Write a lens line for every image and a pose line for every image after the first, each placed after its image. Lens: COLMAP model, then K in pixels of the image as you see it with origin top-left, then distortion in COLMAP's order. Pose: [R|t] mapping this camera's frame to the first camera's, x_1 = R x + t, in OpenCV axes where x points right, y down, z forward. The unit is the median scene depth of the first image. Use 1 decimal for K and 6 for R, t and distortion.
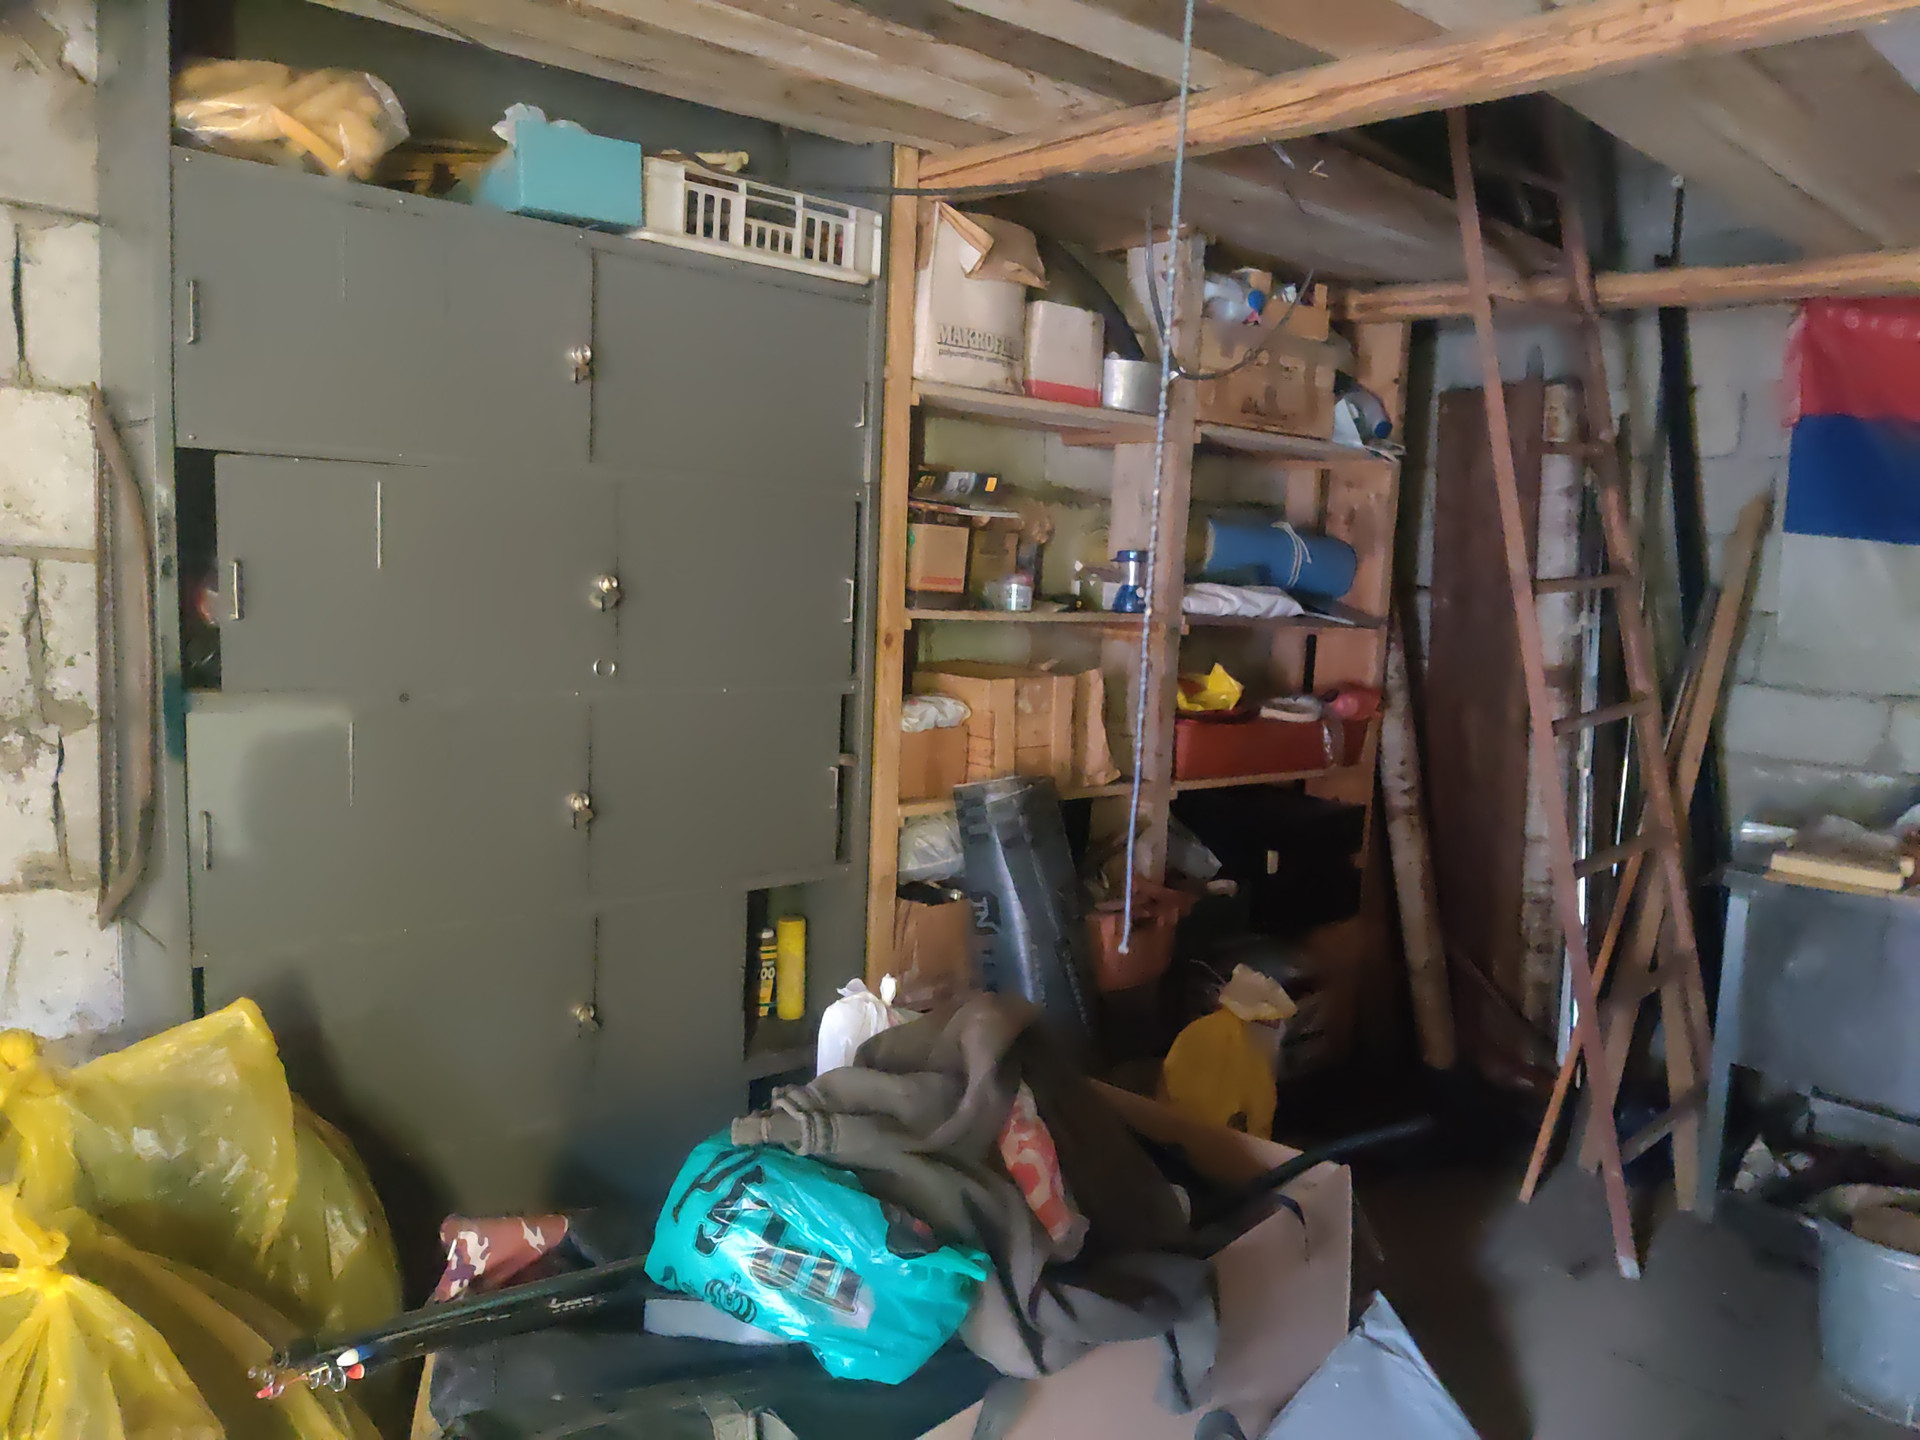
lens RADIAL K [[1486.3, 0, 962.4], [0, 1486.3, 749.2], [0, 0, 1]] dist [0.045620, -0.079181]
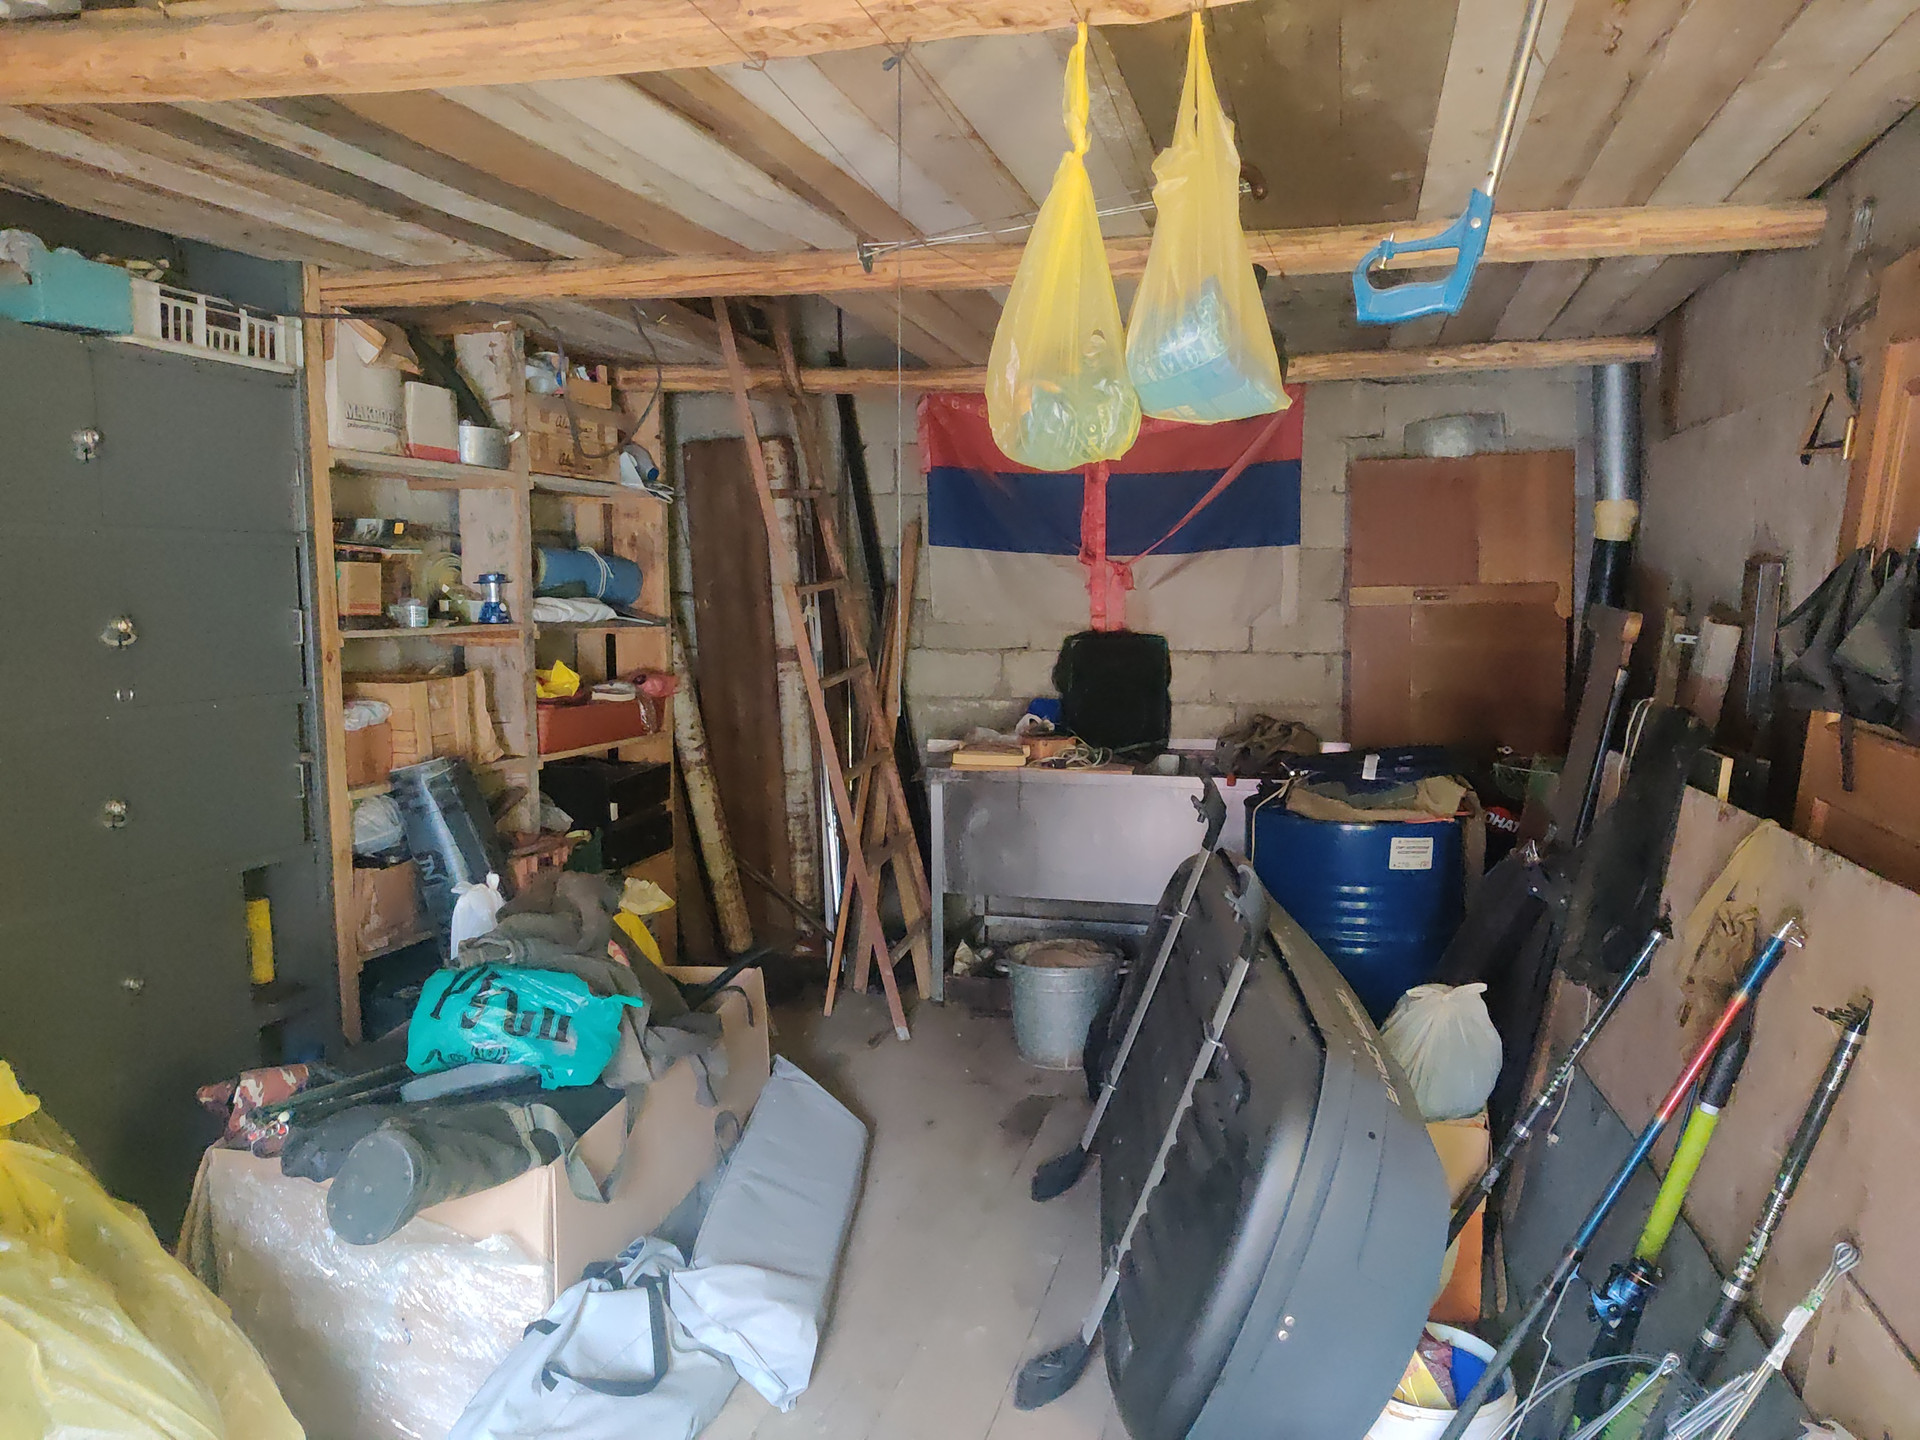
lens RADIAL K [[1486.3, 0, 962.4], [0, 1486.3, 749.2], [0, 0, 1]] dist [0.045620, -0.079181]
pose [[0.845655, -0.106186, 0.523060, -0.239745], [0.107605, 0.993805, 0.027782, 0.022263], [-0.522770, 0.032790, 0.851843, -0.299122]]
